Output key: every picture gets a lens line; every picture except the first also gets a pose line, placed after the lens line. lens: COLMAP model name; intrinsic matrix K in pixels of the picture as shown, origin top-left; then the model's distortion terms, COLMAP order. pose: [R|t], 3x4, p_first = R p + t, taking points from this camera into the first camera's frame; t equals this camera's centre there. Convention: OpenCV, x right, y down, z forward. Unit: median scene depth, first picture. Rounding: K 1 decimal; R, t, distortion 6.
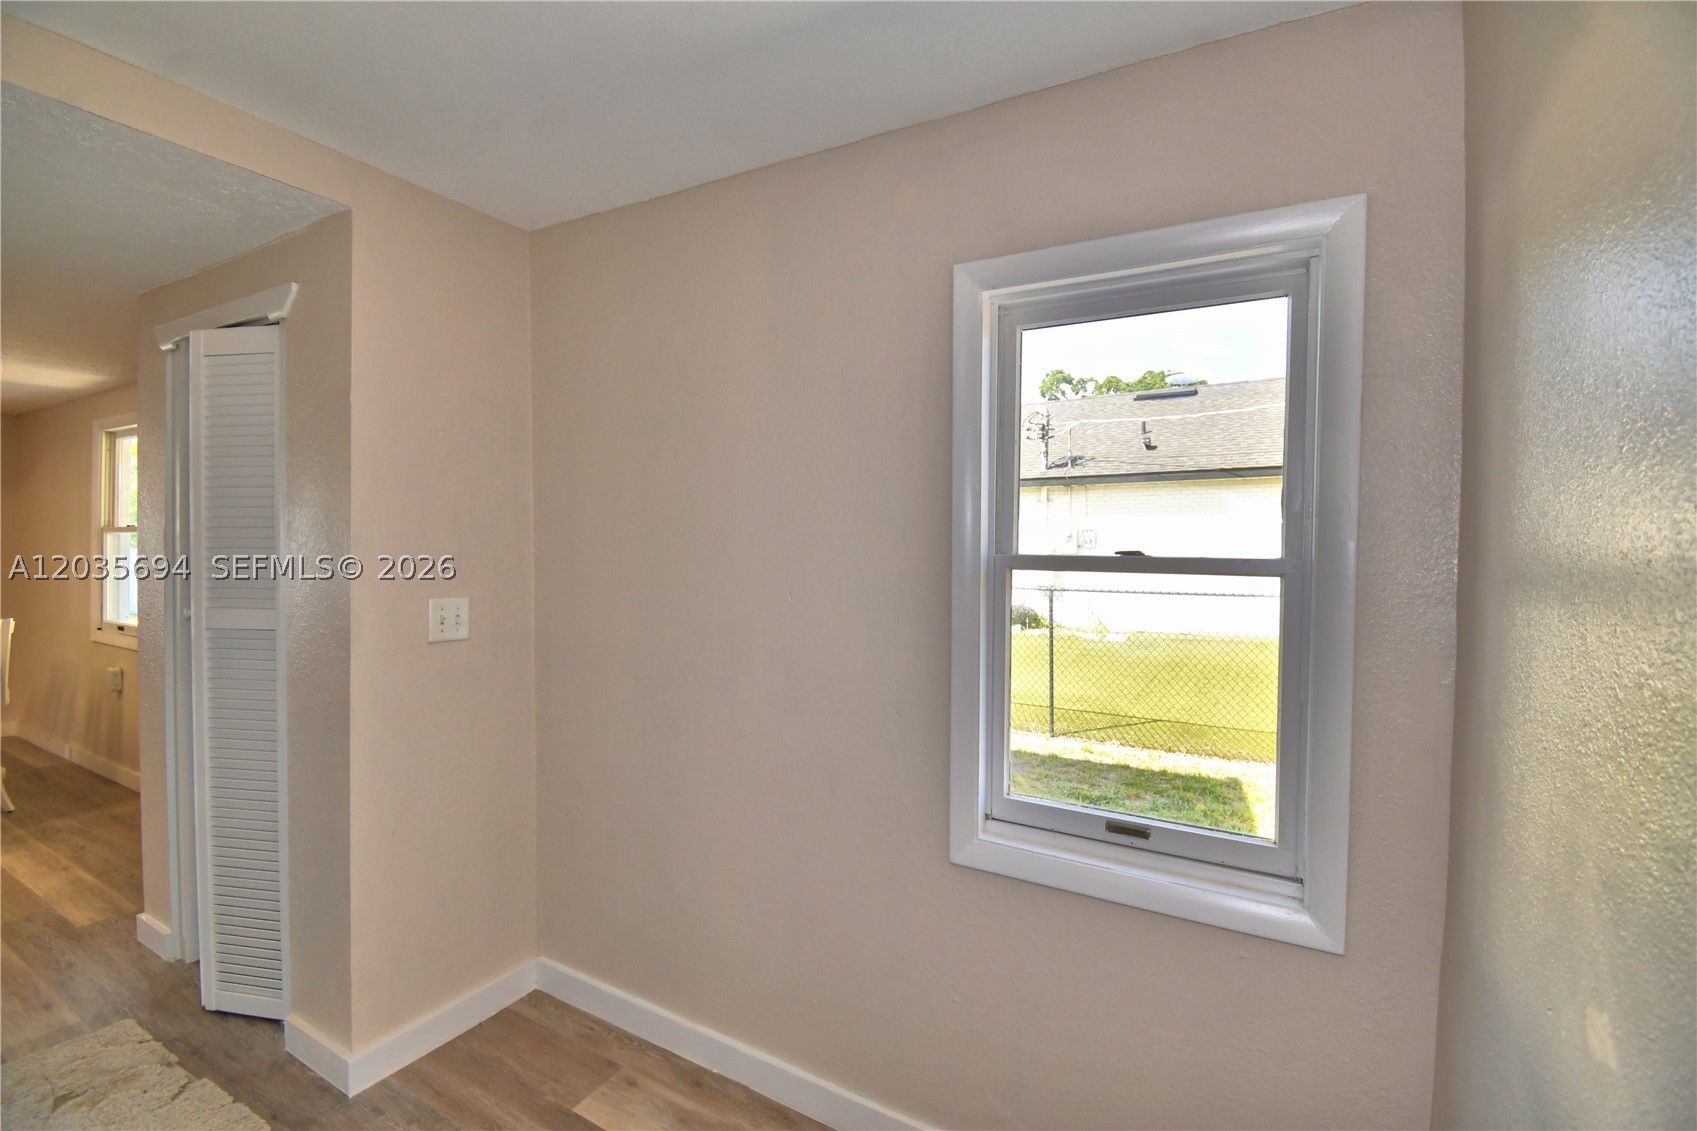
lens RADIAL K [[740.9, 0, 852.3], [0, 740.9, 562.0], [0, 0, 1]] dist [0.005142, -0.016236]
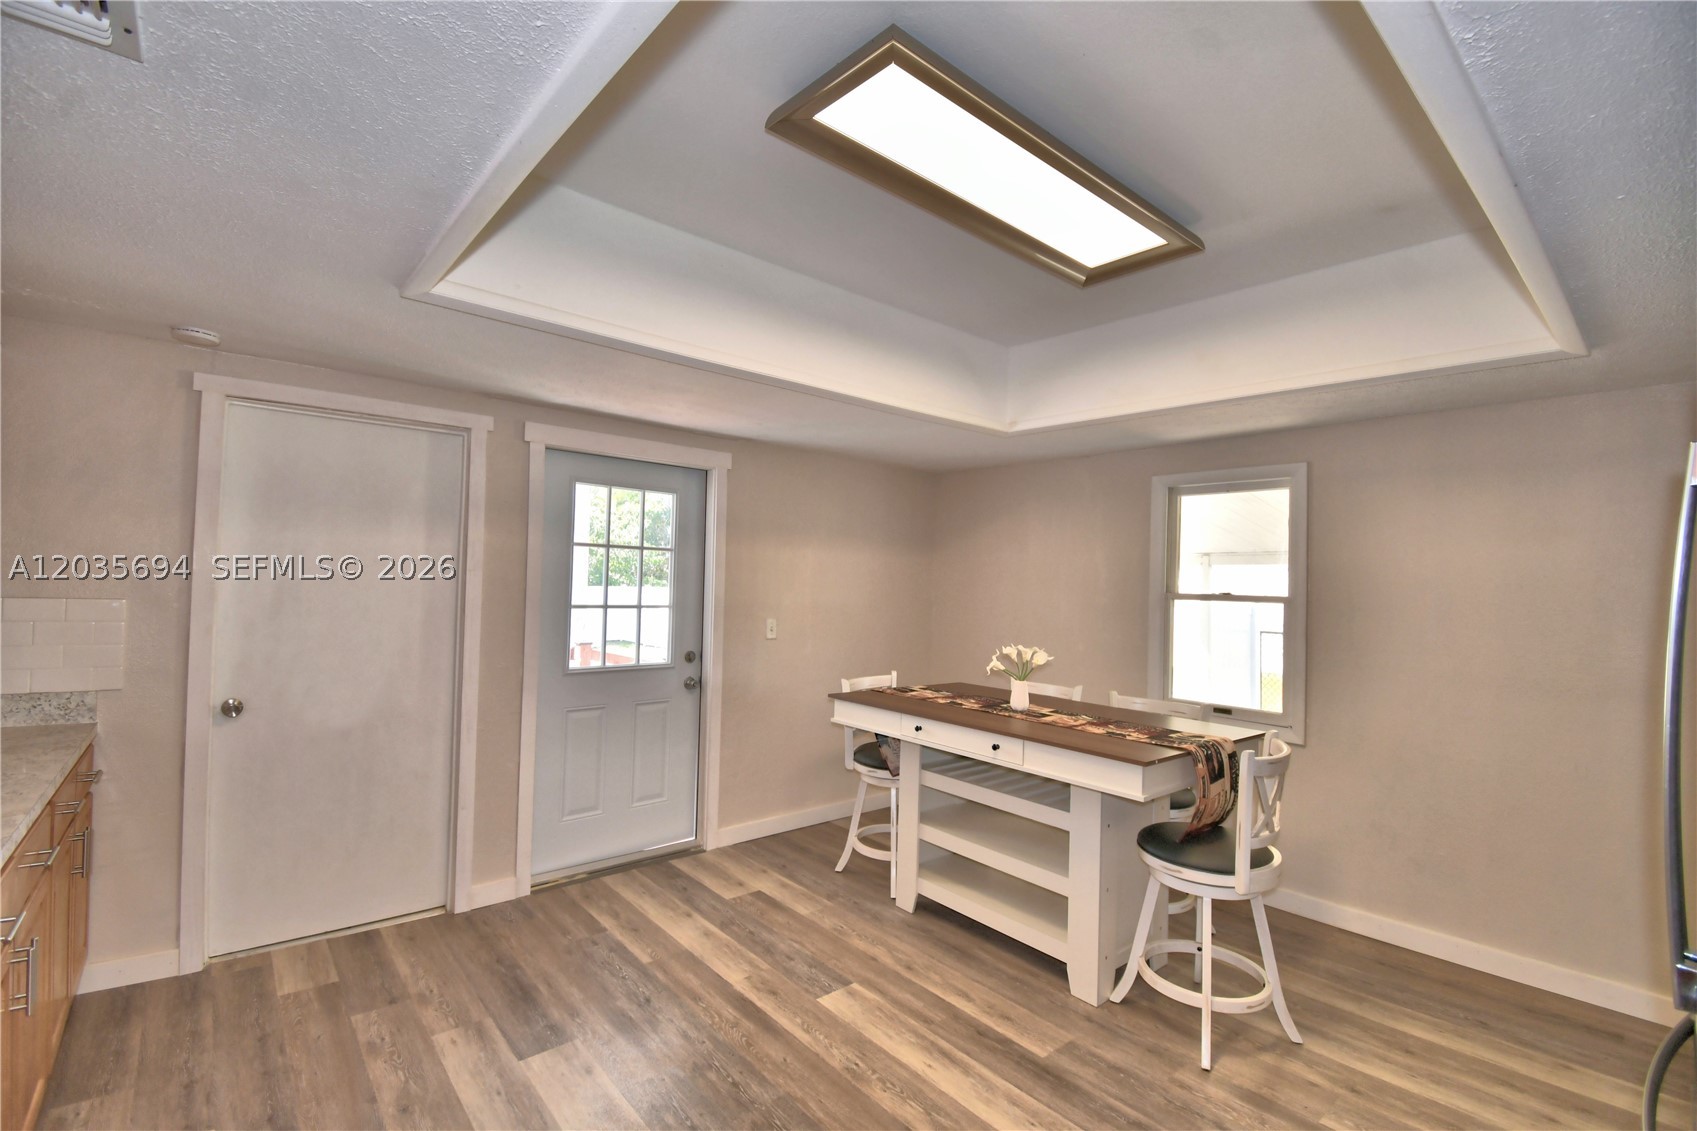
lens RADIAL K [[740.9, 0, 846.1], [0, 740.9, 556.4], [0, 0, 1]] dist [0.005142, -0.016236]
pose [[0.939967, 0.001880, -0.341260, 0.031465], [-0.019911, 0.998583, -0.049342, 0.012146], [0.340684, 0.053175, 0.938673, -1.758155]]
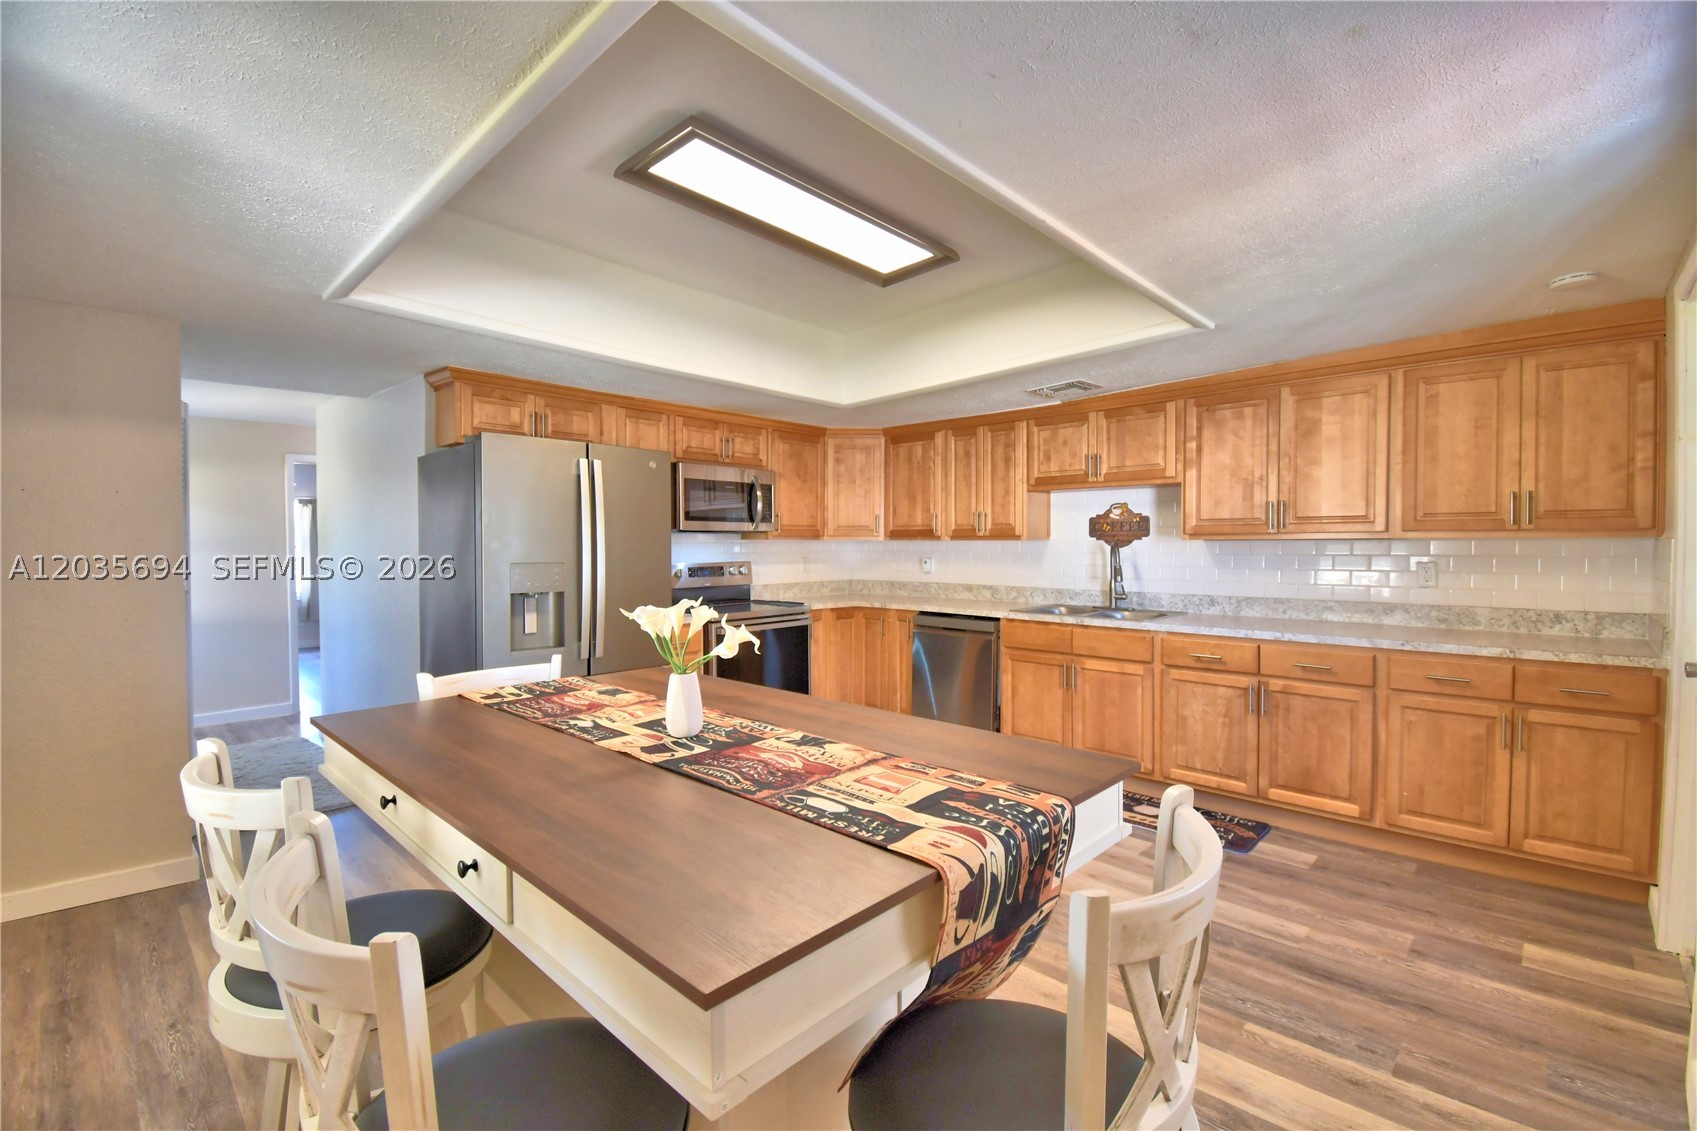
lens RADIAL K [[740.9, 0, 850.7], [0, 740.9, 569.3], [0, 0, 1]] dist [0.005142, -0.016236]
pose [[-0.971976, -0.017293, 0.234444, -0.668986], [-0.007186, 0.999010, 0.043899, 0.067495], [-0.234971, 0.040984, -0.971138, 1.304805]]
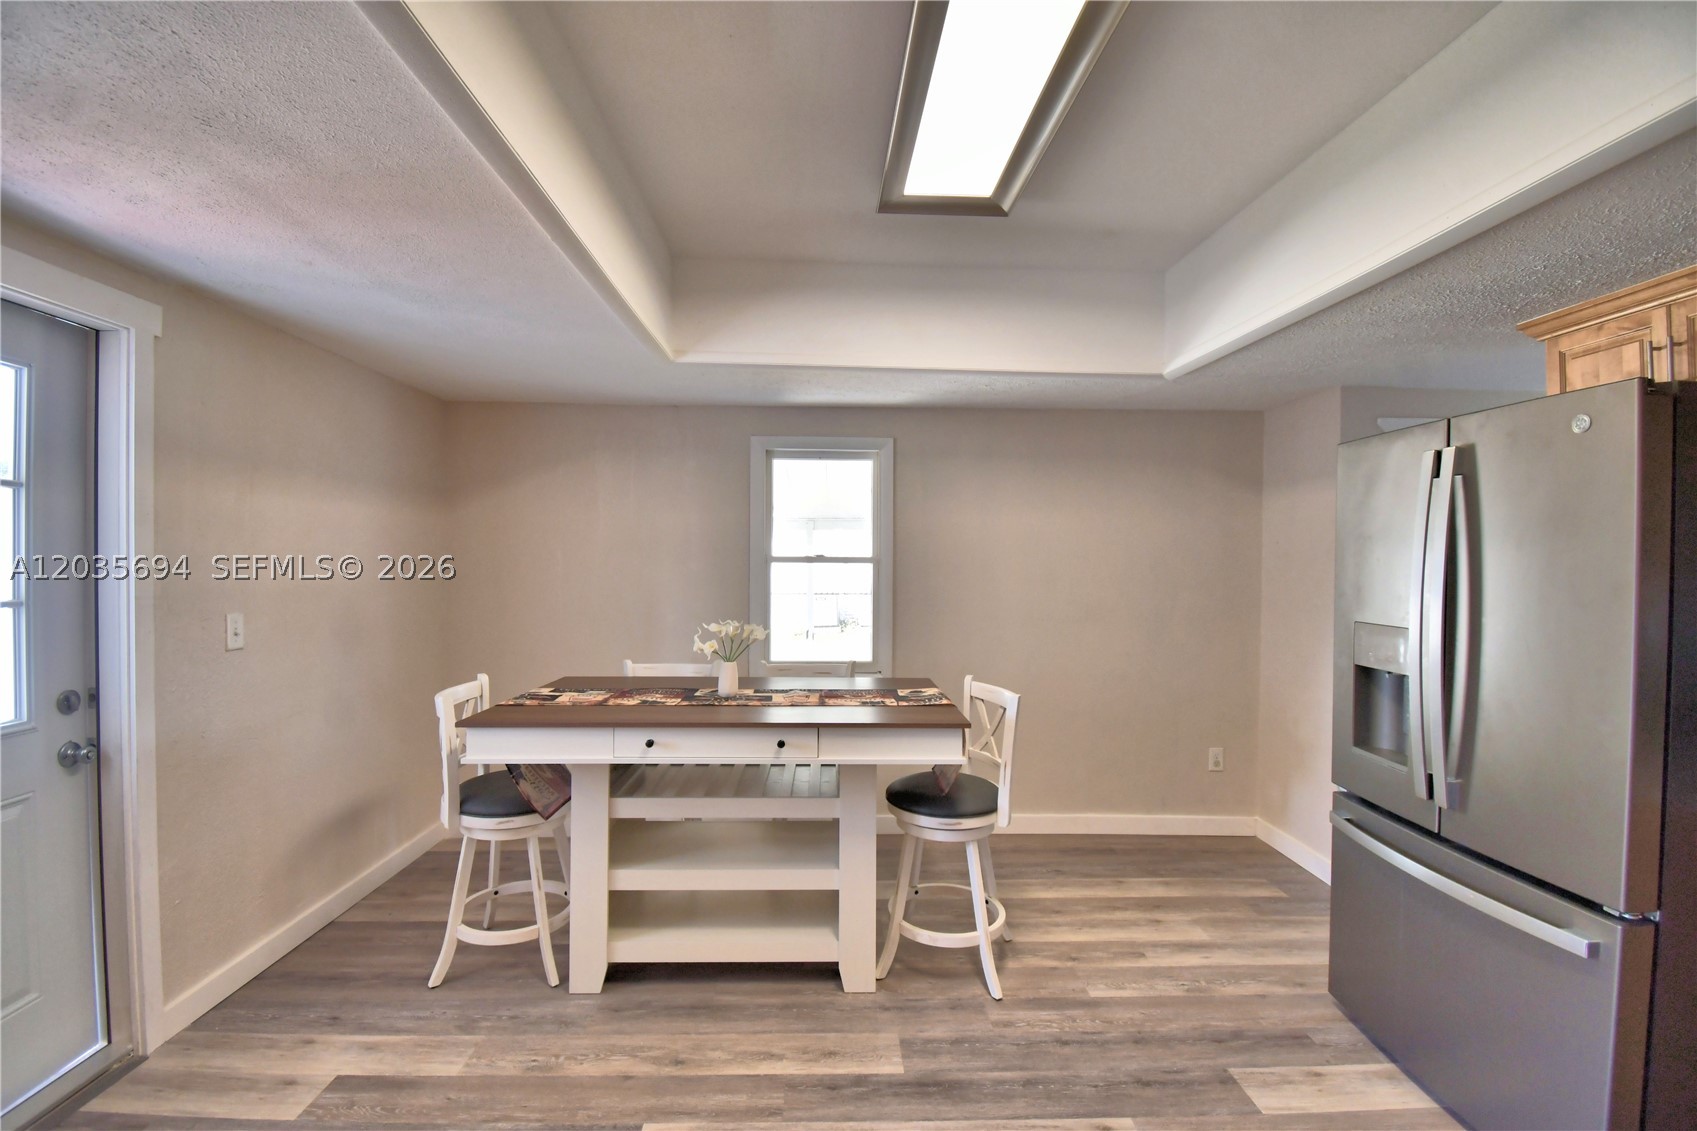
lens RADIAL K [[740.9, 0, 838.3], [0, 740.9, 558.3], [0, 0, 1]] dist [0.005142, -0.016236]
pose [[0.858934, -0.005415, 0.512057, -0.897807], [0.011749, 0.999889, -0.009135, 0.022396], [-0.511951, 0.013863, 0.858903, -1.259310]]
